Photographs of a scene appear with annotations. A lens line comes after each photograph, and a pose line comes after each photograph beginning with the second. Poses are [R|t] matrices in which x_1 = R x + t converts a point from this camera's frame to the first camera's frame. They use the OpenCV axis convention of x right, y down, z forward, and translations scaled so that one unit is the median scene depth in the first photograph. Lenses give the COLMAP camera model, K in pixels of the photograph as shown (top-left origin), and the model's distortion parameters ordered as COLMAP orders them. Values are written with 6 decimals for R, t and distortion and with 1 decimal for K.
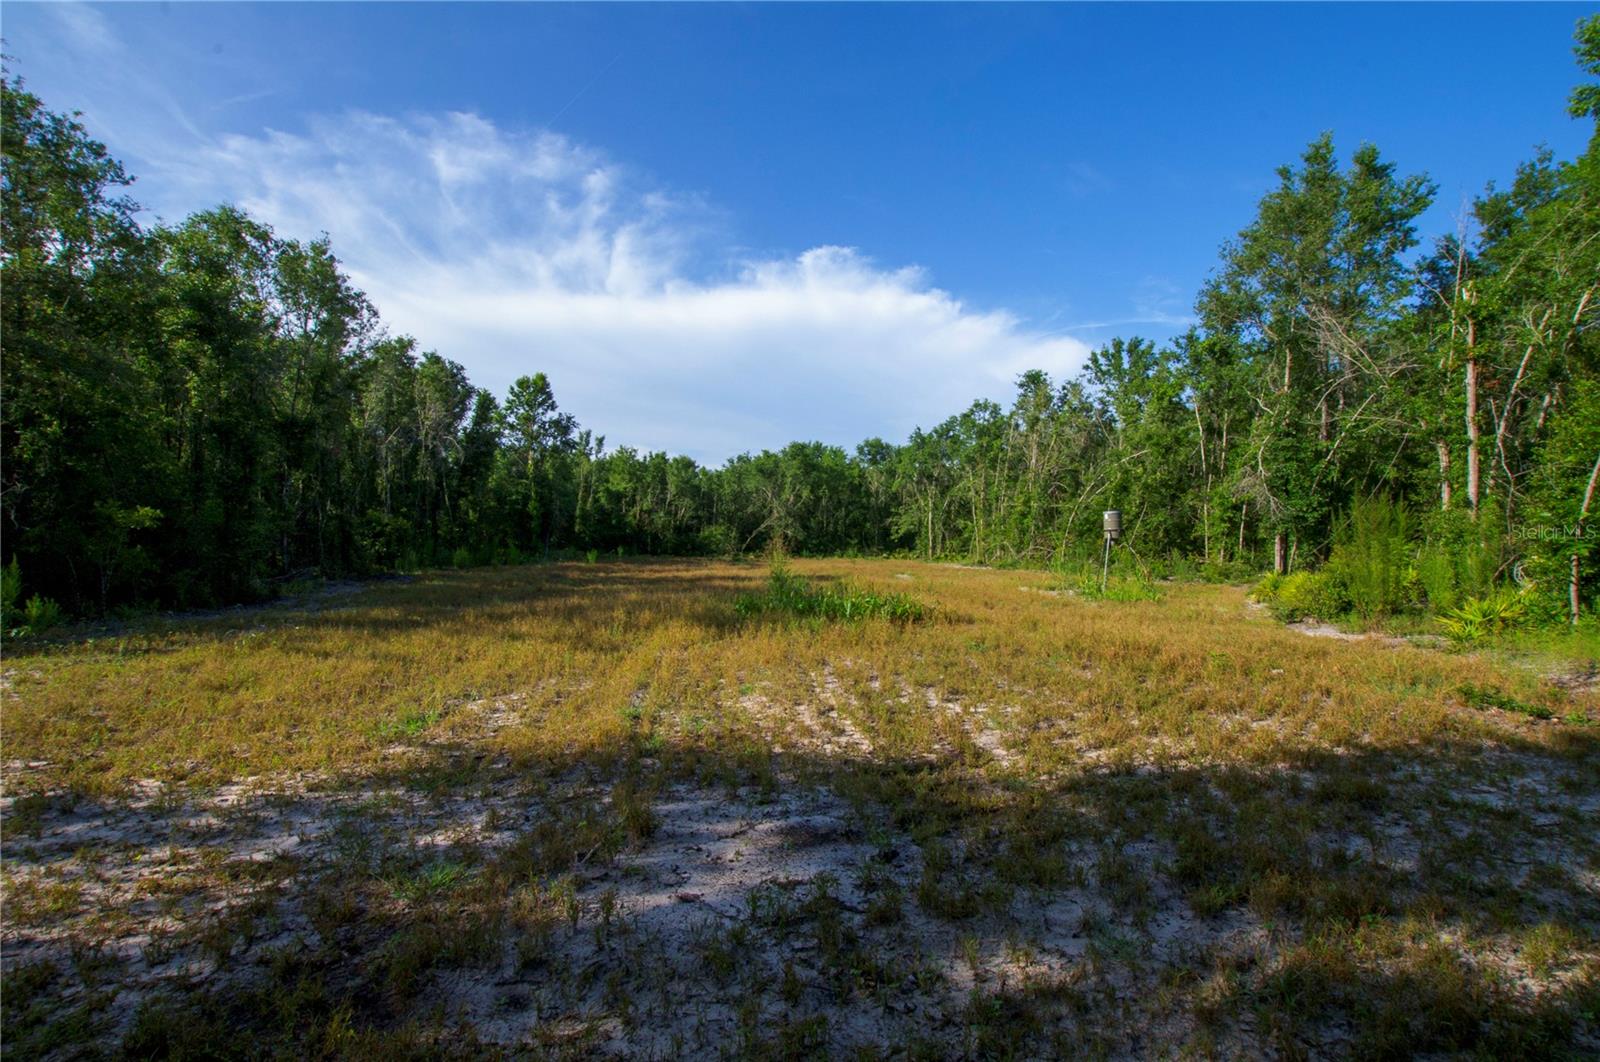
lens RADIAL K [[716.7, 0, 805.0], [0, 716.7, 532.2], [0, 0, 1]] dist [-0.035407, 0.005361]
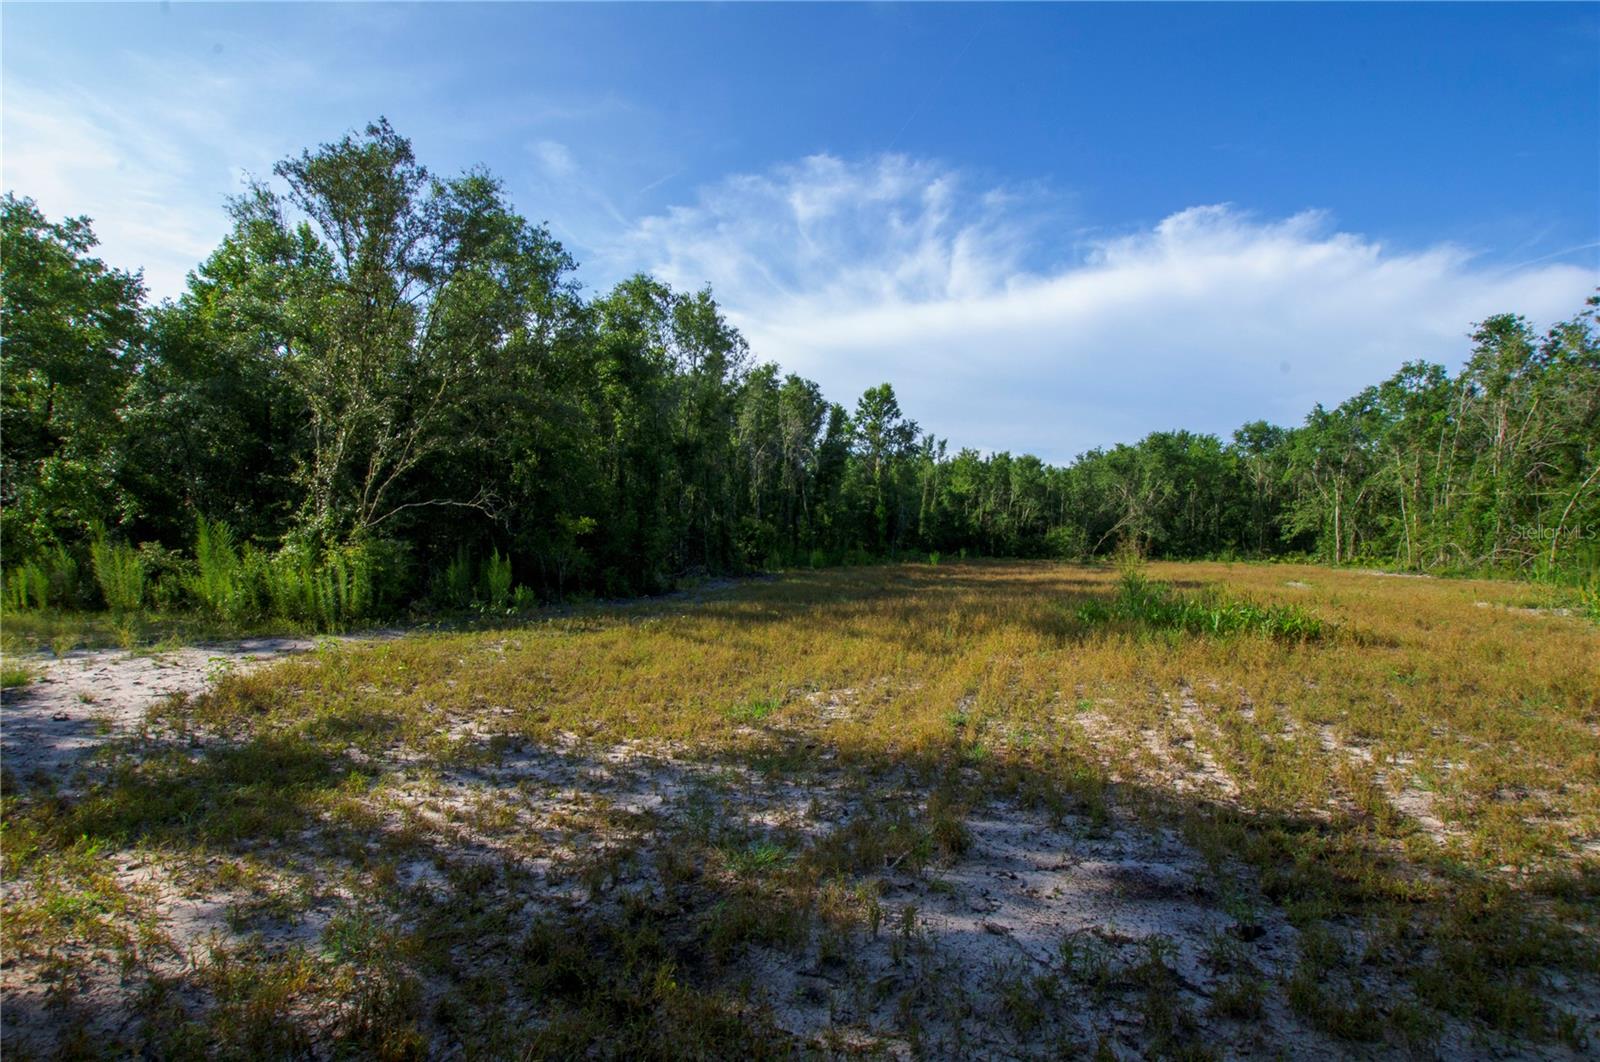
lens RADIAL K [[716.7, 0, 796.8], [0, 716.7, 532.3], [0, 0, 1]] dist [-0.035407, 0.005361]
pose [[0.885264, -0.009061, -0.465001, 0.003452], [0.007848, 0.999959, -0.004544, 0.000059], [0.465023, 0.000374, 0.885299, 0.005583]]
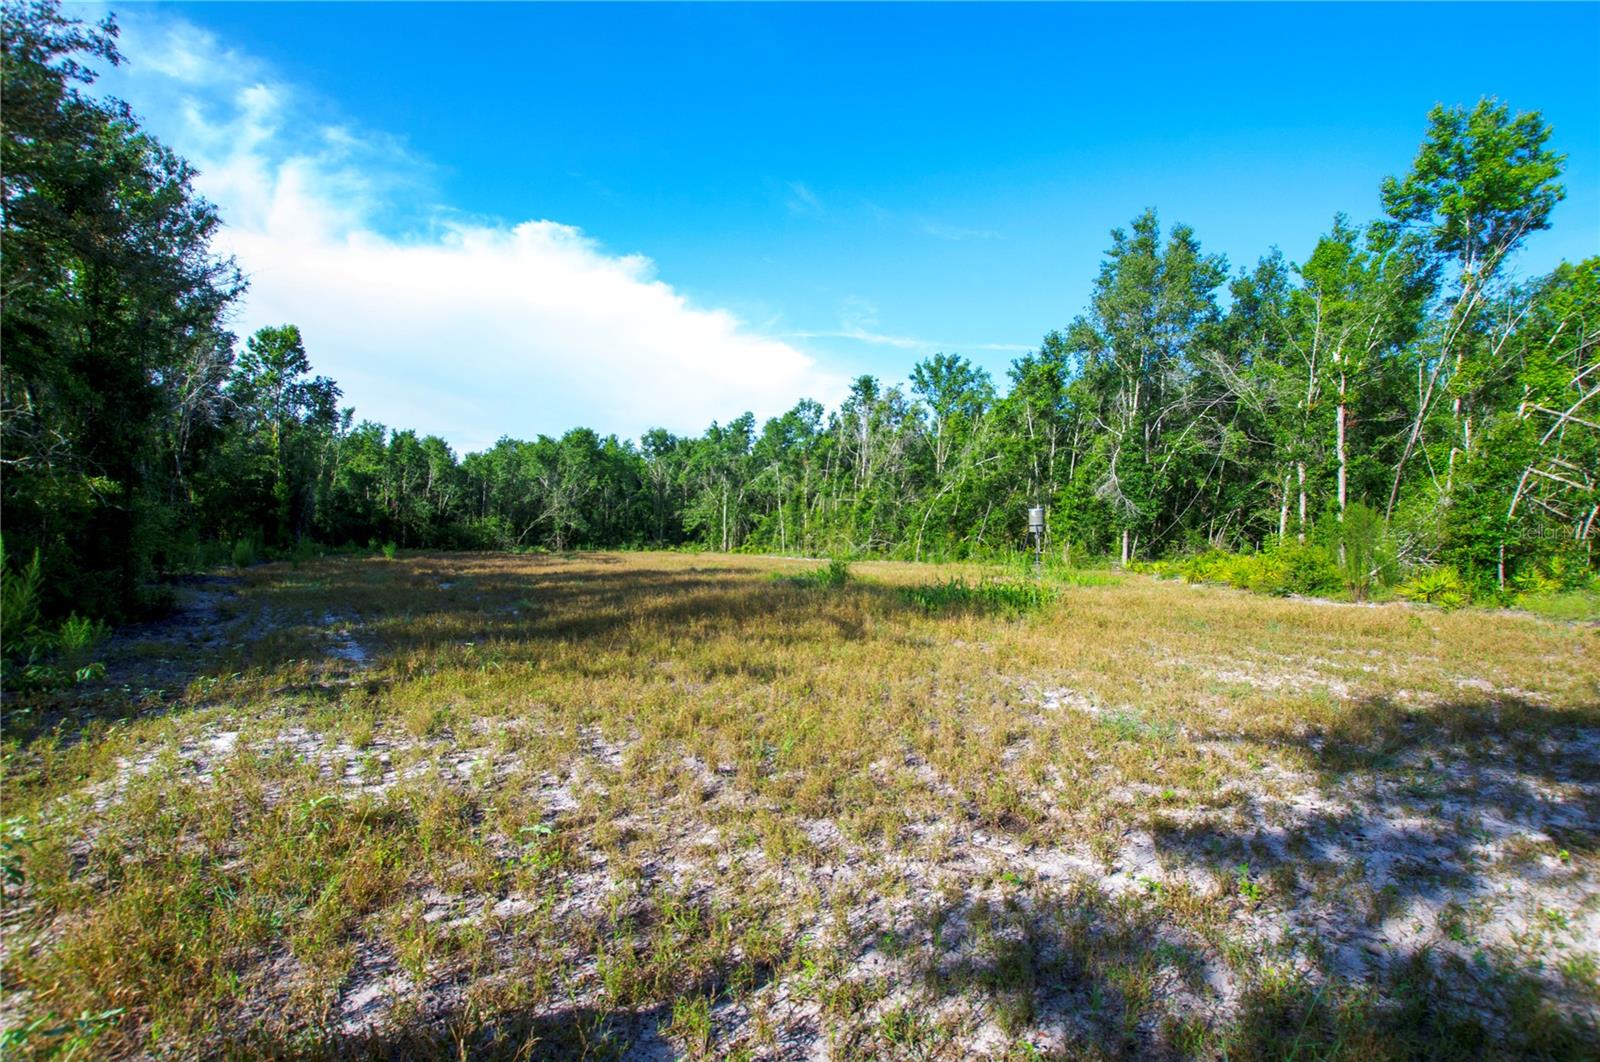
lens RADIAL K [[716.7, 0, 796.5], [0, 716.7, 528.9], [0, 0, 1]] dist [-0.035407, 0.005361]
pose [[0.923019, 0.008221, 0.384667, -0.221078], [-0.009909, 0.999948, 0.002405, 0.002518], [-0.384627, -0.006032, 0.923052, 0.051239]]
